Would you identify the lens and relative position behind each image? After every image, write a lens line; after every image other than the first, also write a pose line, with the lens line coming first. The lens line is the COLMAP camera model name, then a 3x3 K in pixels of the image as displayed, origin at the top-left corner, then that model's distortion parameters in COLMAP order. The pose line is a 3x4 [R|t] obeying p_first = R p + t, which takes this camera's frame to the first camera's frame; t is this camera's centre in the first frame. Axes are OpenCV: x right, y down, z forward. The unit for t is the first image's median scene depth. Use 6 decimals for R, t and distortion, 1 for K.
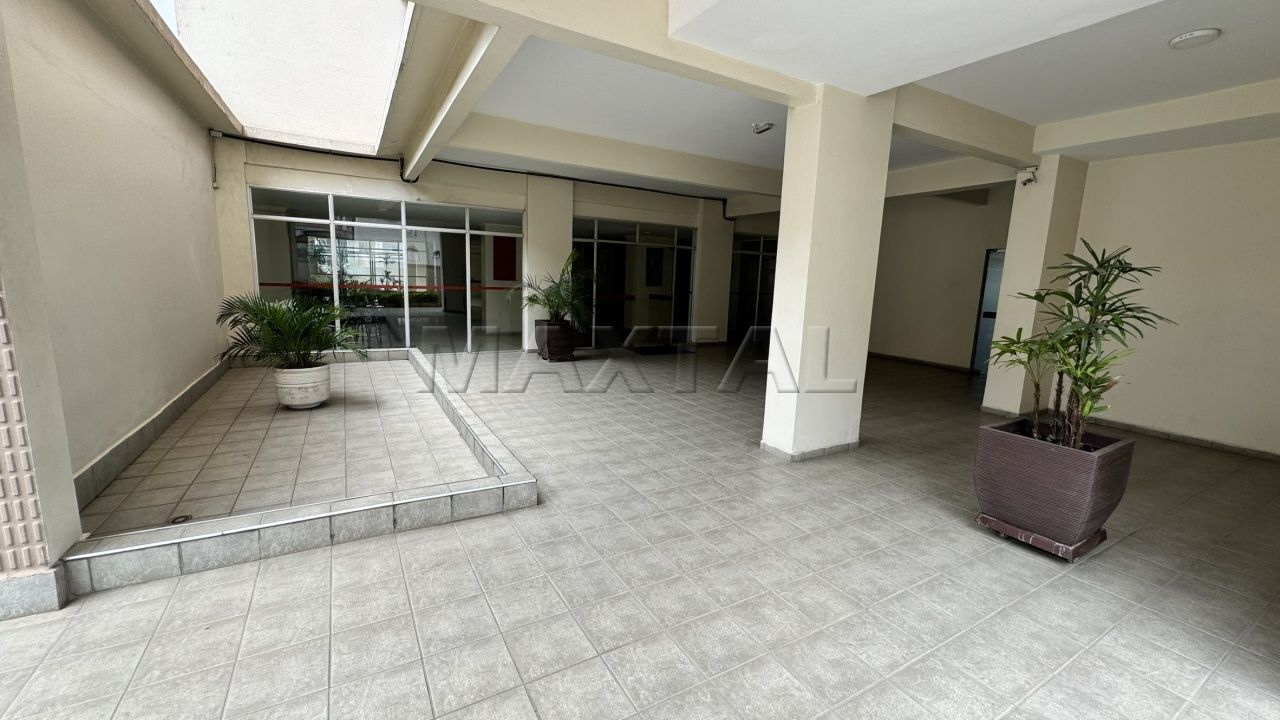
lens RADIAL K [[507.5, 0, 645.3], [0, 507.5, 363.5], [0, 0, 1]] dist [-0.001318, -0.000039]
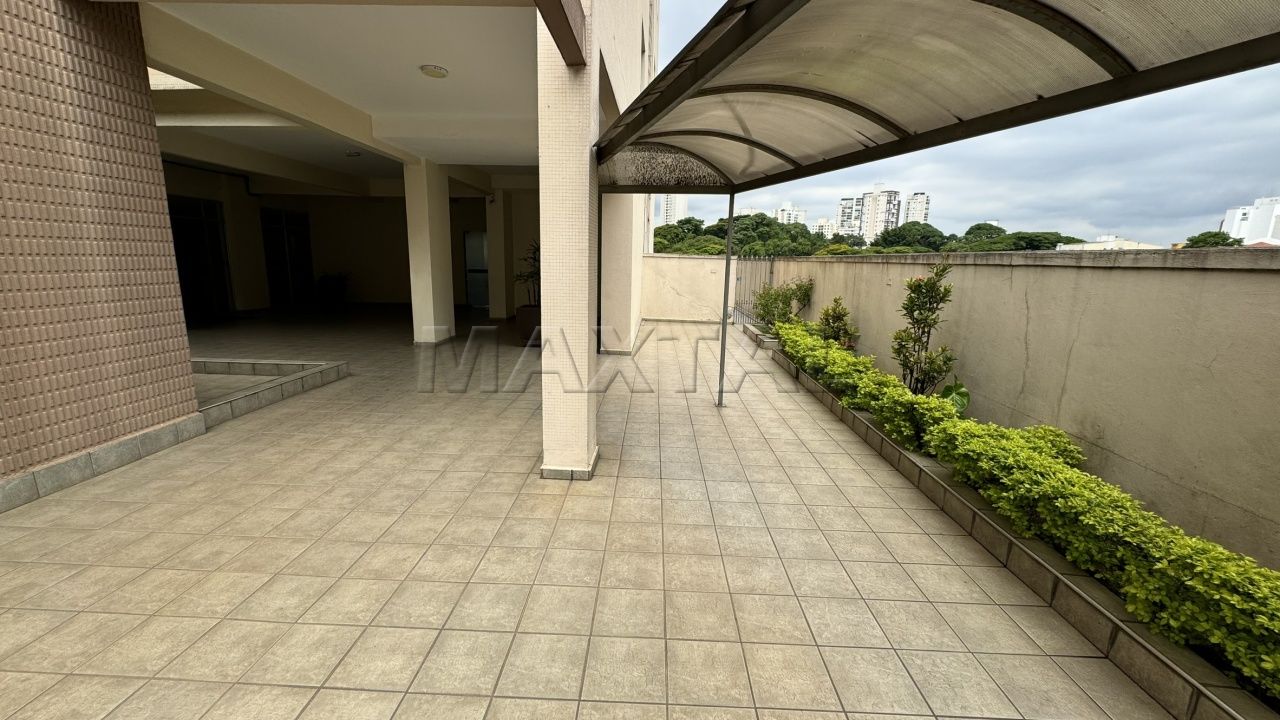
lens RADIAL K [[507.5, 0, 639.2], [0, 507.5, 357.1], [0, 0, 1]] dist [-0.001318, -0.000039]
pose [[0.535117, -0.181588, 0.825031, -1.021883], [0.136703, 0.982366, 0.127551, 0.100494], [-0.833644, 0.044529, 0.550505, -0.823645]]
